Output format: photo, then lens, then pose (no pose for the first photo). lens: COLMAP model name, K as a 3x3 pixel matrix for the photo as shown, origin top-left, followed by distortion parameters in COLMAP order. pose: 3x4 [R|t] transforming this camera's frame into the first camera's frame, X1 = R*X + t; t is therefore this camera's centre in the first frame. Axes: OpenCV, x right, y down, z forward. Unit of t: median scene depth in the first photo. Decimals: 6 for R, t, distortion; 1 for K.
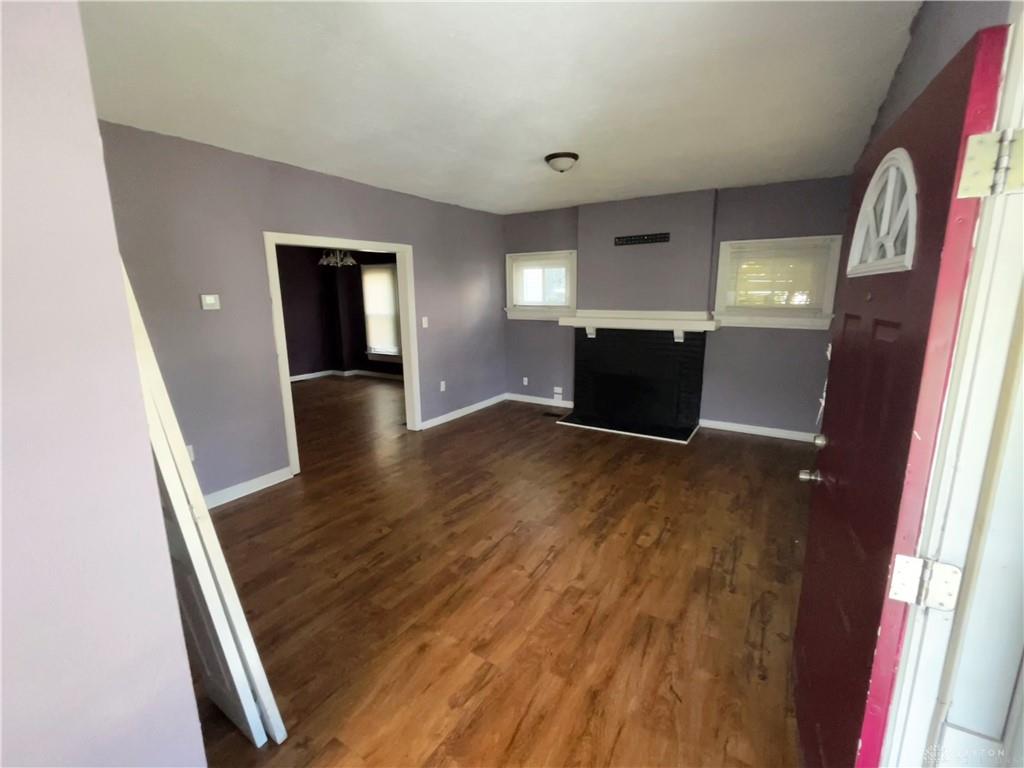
lens RADIAL K [[413.1, 0, 512.0], [0, 413.1, 384.0], [0, 0, 1]] dist [-0.000360, 0.000004]
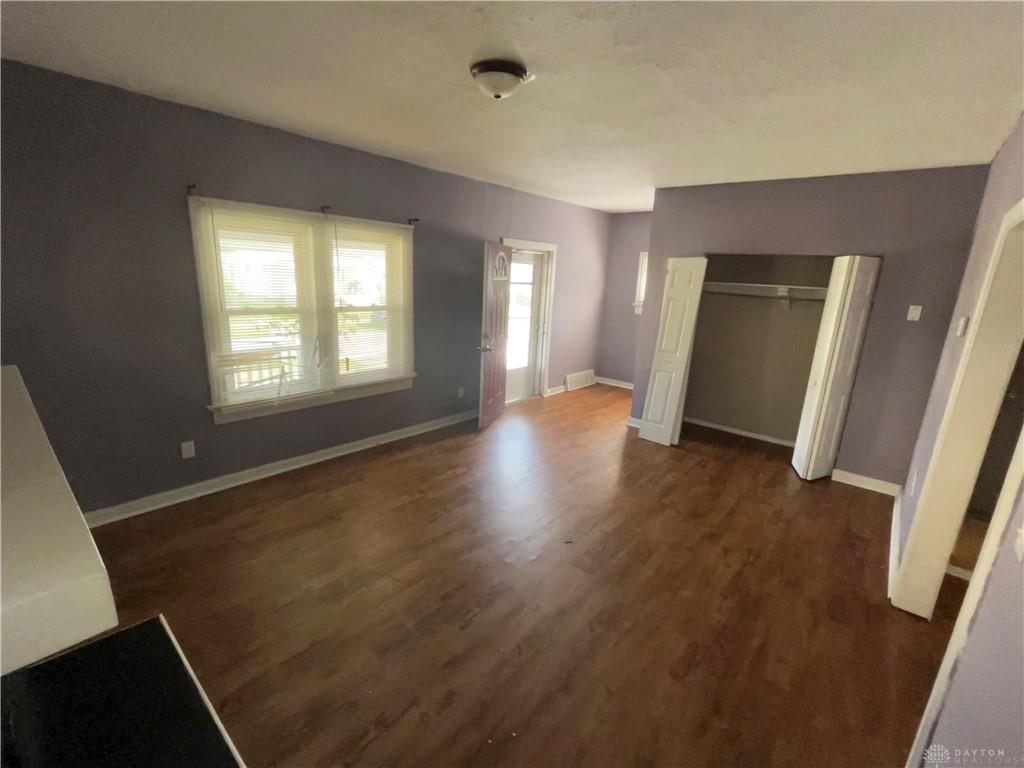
lens RADIAL K [[413.1, 0, 512.0], [0, 413.1, 384.0], [0, 0, 1]] dist [-0.000360, 0.000004]
pose [[-0.987307, -0.075843, 0.139544, -0.011722], [-0.003927, 0.890002, 0.455939, -0.404232], [-0.158774, 0.449604, -0.879004, 1.668019]]
